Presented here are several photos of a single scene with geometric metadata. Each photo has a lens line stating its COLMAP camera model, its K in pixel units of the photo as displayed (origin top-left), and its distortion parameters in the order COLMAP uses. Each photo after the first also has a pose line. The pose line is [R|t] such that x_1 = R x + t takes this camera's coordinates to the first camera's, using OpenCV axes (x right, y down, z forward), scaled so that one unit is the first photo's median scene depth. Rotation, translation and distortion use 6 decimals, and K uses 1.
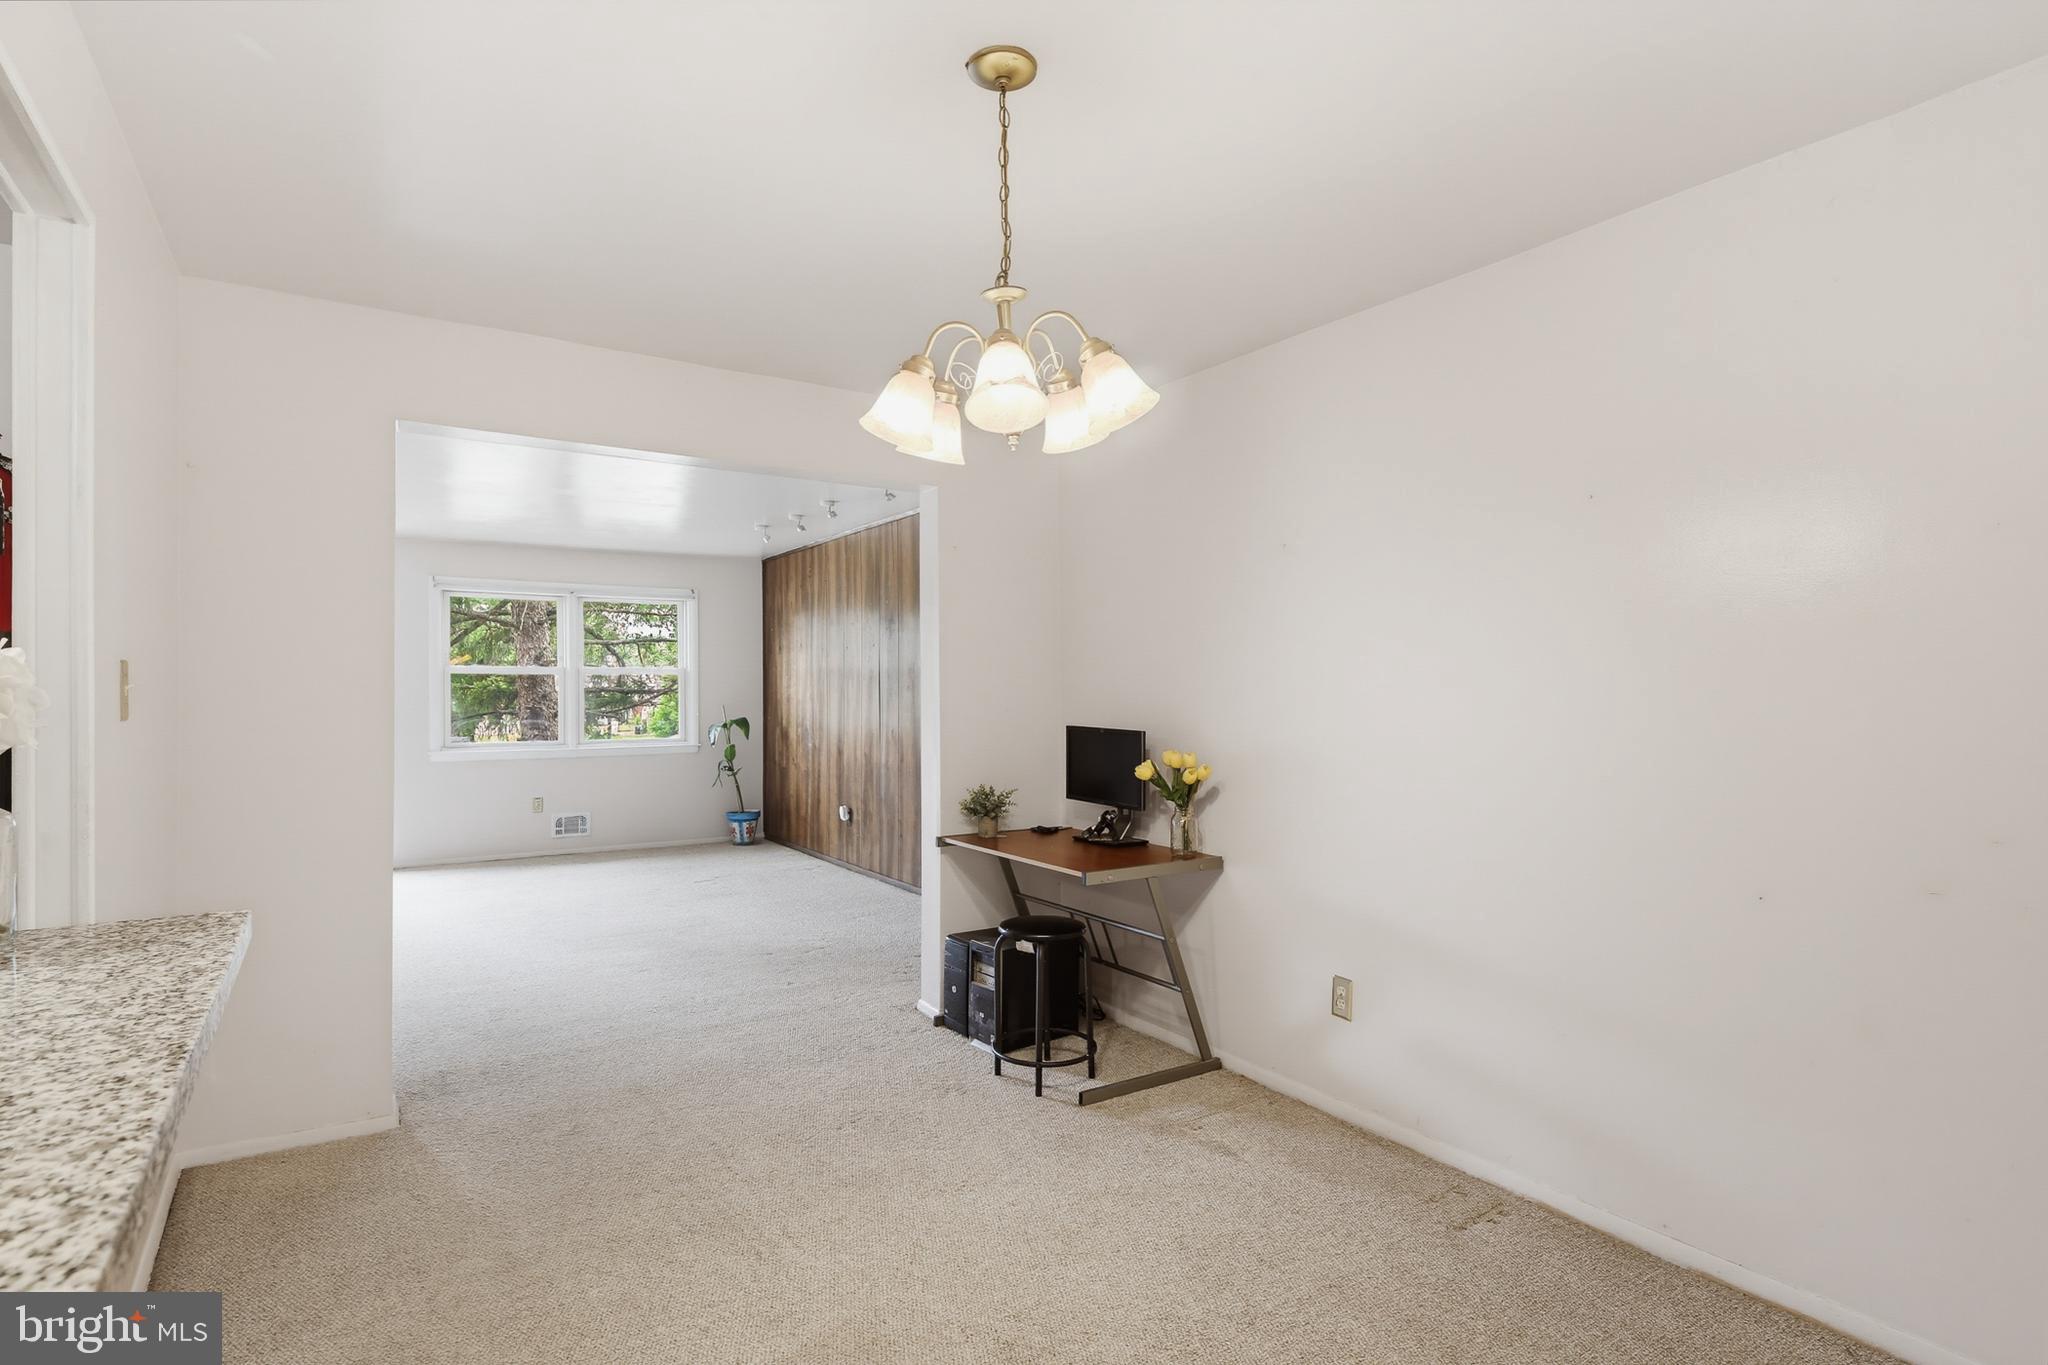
lens RADIAL K [[1028.3, 0, 1050.6], [0, 1028.3, 654.6], [0, 0, 1]] dist [-0.000086, -0.000285]
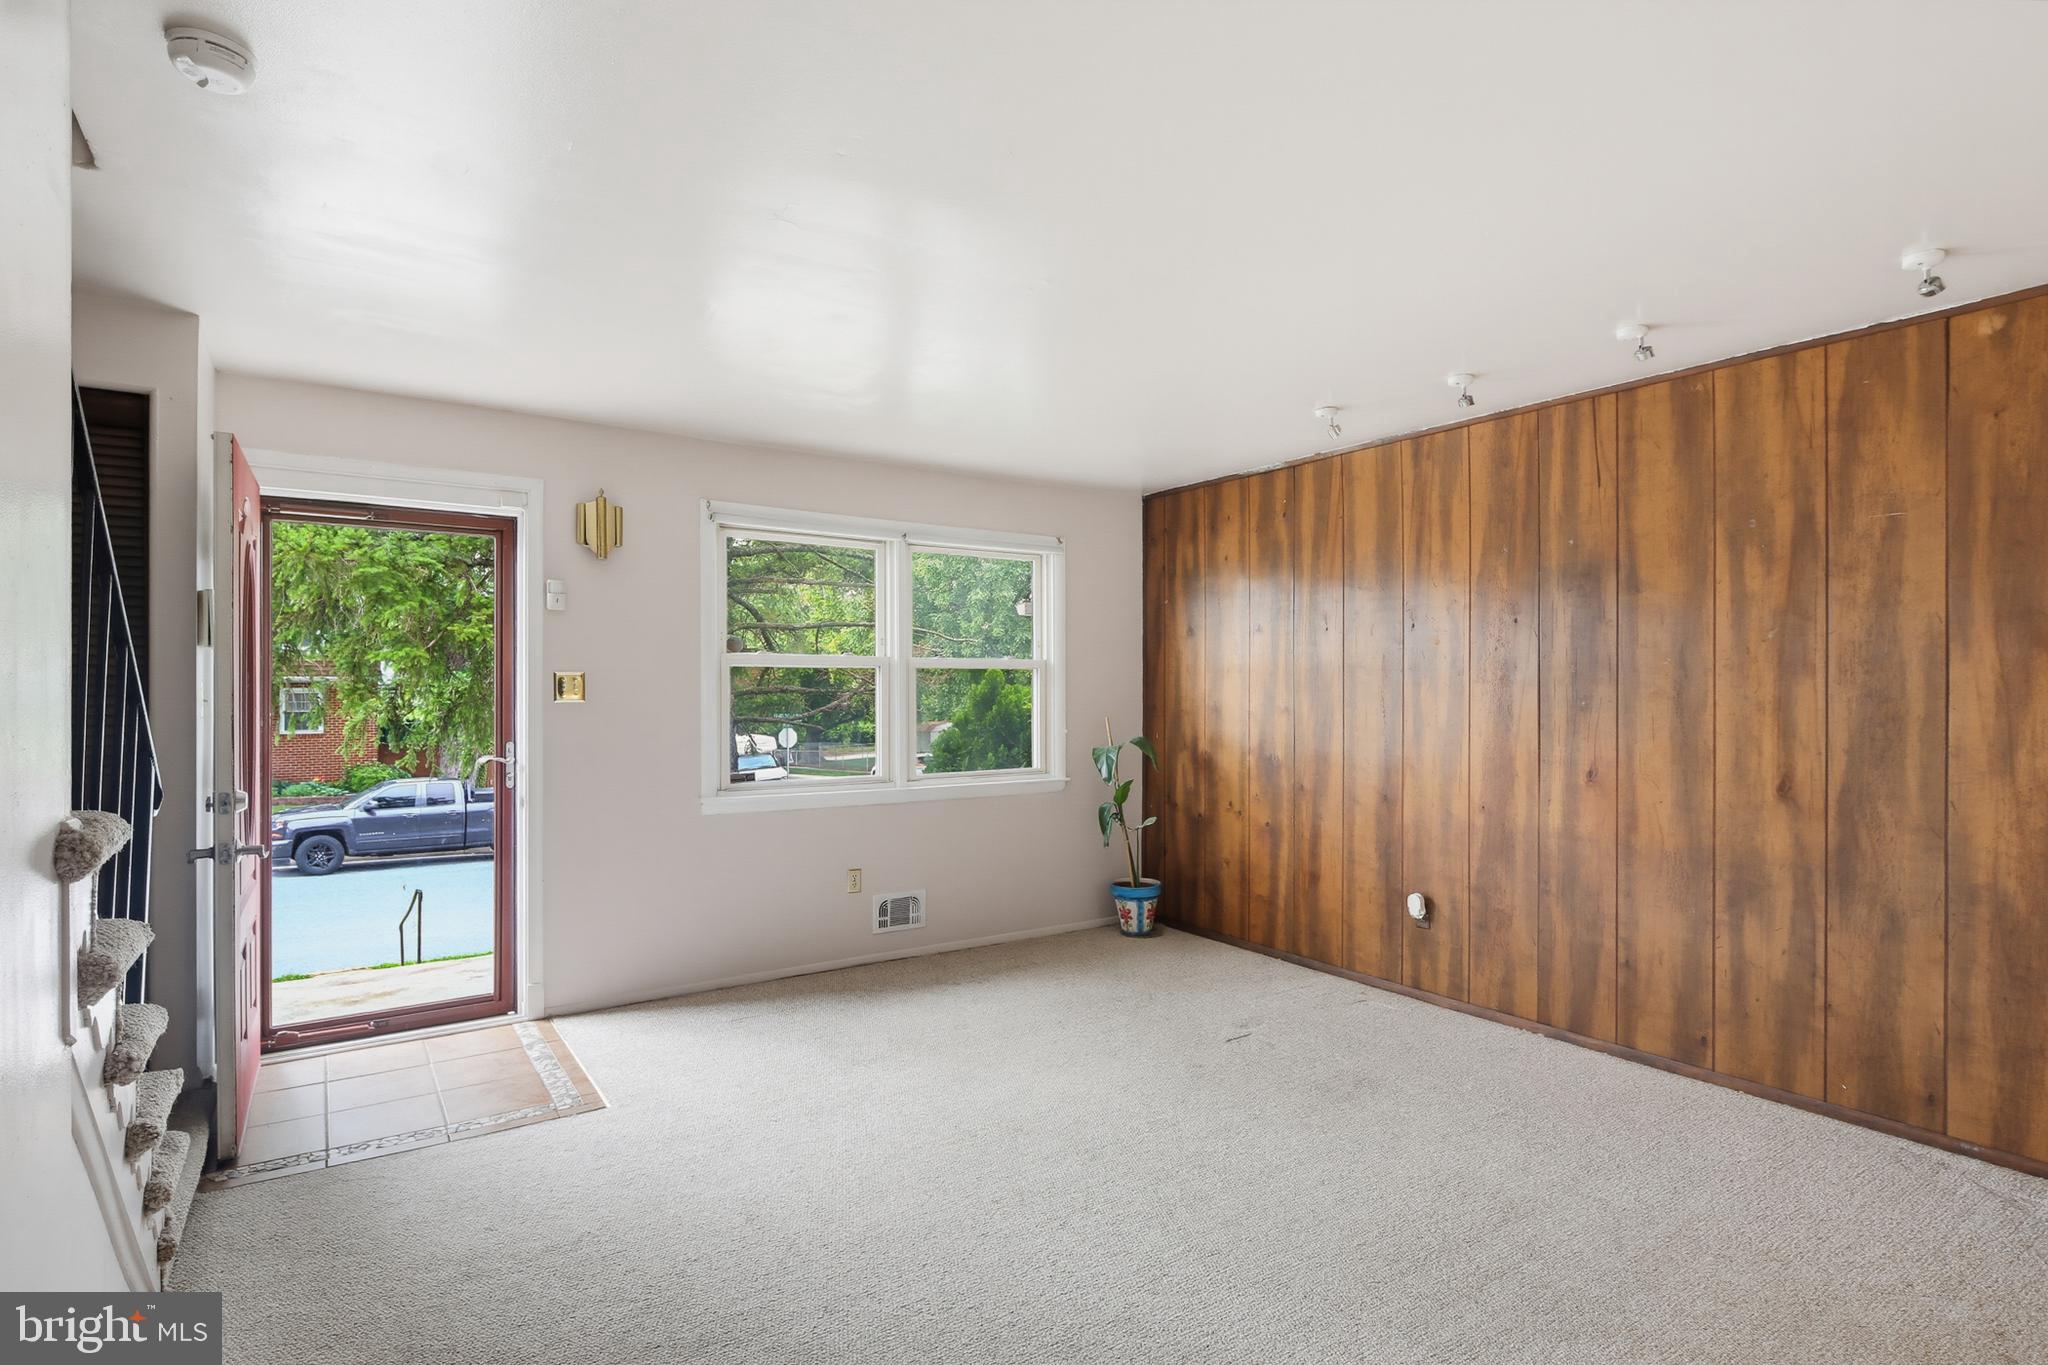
lens RADIAL K [[991.6, 0, 1070.6], [0, 991.6, 686.0], [0, 0, 1]] dist [0.000165, -0.000103]
pose [[0.998905, 0.009808, 0.045747, -0.384994], [-0.010951, 0.999632, 0.024807, 0.014092], [-0.045486, -0.025281, 0.998645, 0.396703]]
